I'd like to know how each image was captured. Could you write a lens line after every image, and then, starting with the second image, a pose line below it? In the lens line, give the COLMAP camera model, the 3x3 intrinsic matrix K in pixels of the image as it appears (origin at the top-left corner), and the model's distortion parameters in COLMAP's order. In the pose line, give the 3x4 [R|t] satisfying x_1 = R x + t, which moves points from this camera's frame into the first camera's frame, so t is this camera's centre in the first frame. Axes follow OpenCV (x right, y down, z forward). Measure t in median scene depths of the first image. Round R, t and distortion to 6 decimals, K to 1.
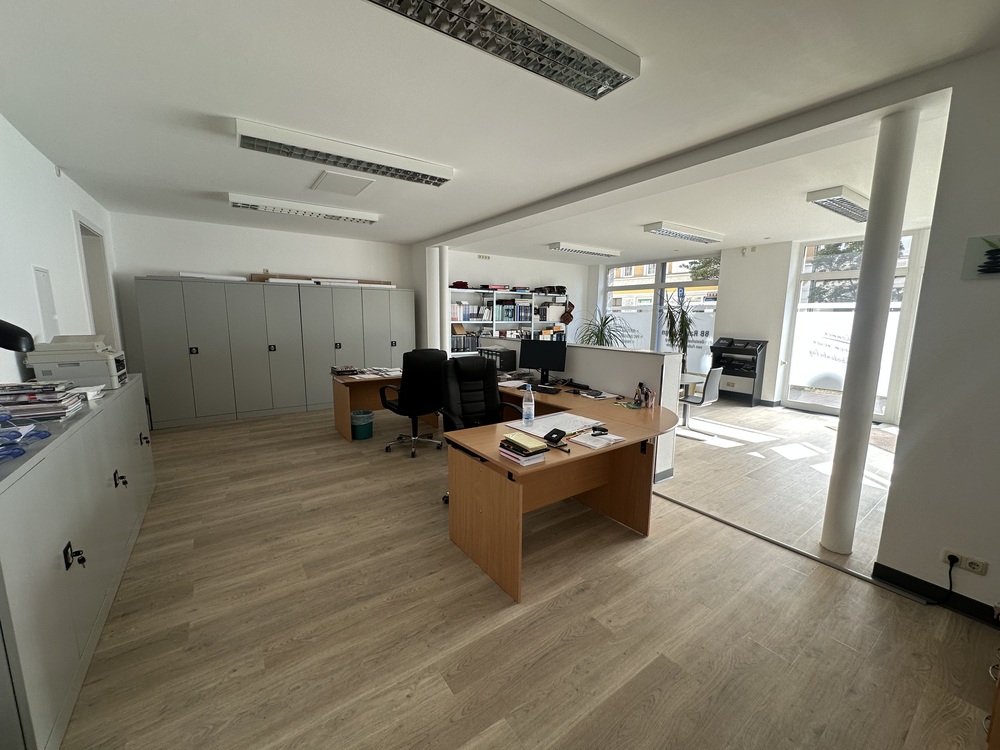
lens RADIAL K [[398.1, 0, 500.3], [0, 398.1, 375.0], [0, 0, 1]] dist [-0.003931, 0.000662]
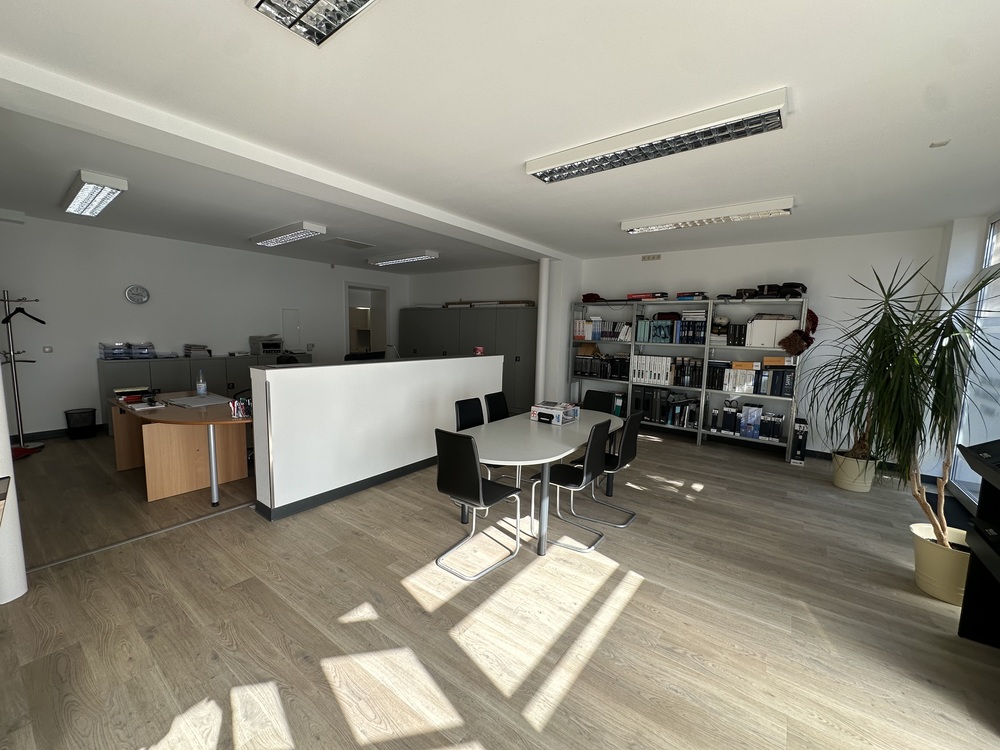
lens RADIAL K [[398.1, 0, 498.3], [0, 398.1, 376.8], [0, 0, 1]] dist [-0.003931, 0.000662]
pose [[0.304516, 0.104577, -0.946749, 0.738914], [-0.168435, 0.984203, 0.054538, -0.083687], [0.937496, 0.142858, 0.317320, 0.645616]]
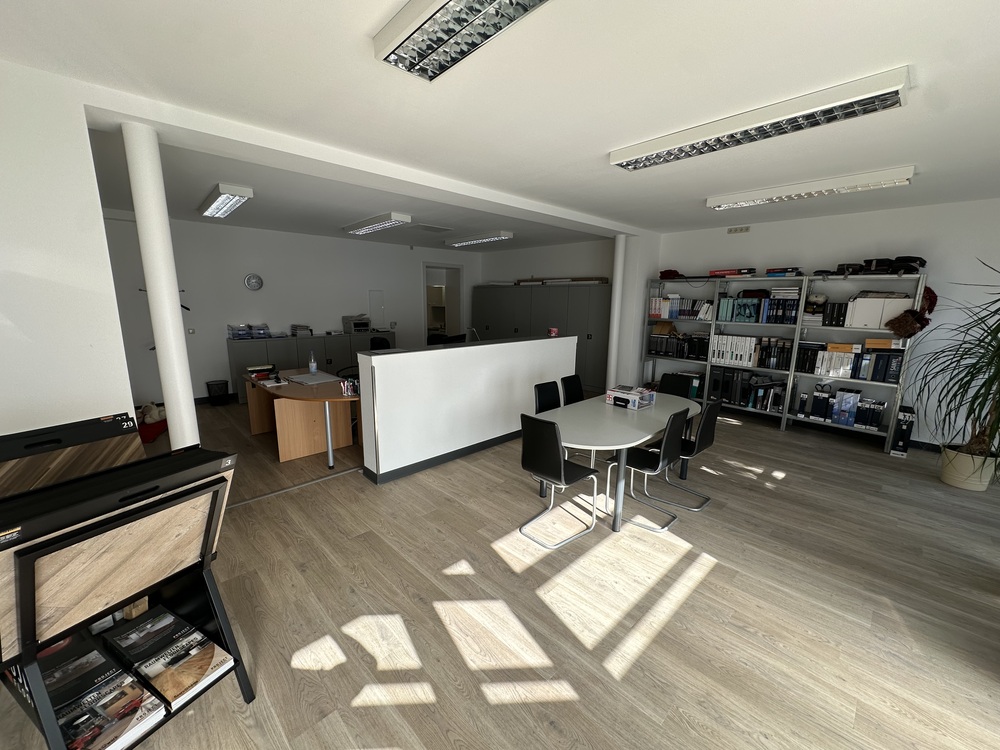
lens RADIAL K [[398.1, 0, 498.4], [0, 398.1, 375.8], [0, 0, 1]] dist [-0.003931, 0.000662]
pose [[0.147496, 0.176714, -0.973148, 0.763981], [-0.163224, 0.974768, 0.152269, -0.102530], [0.975501, 0.136382, 0.172619, 0.616501]]
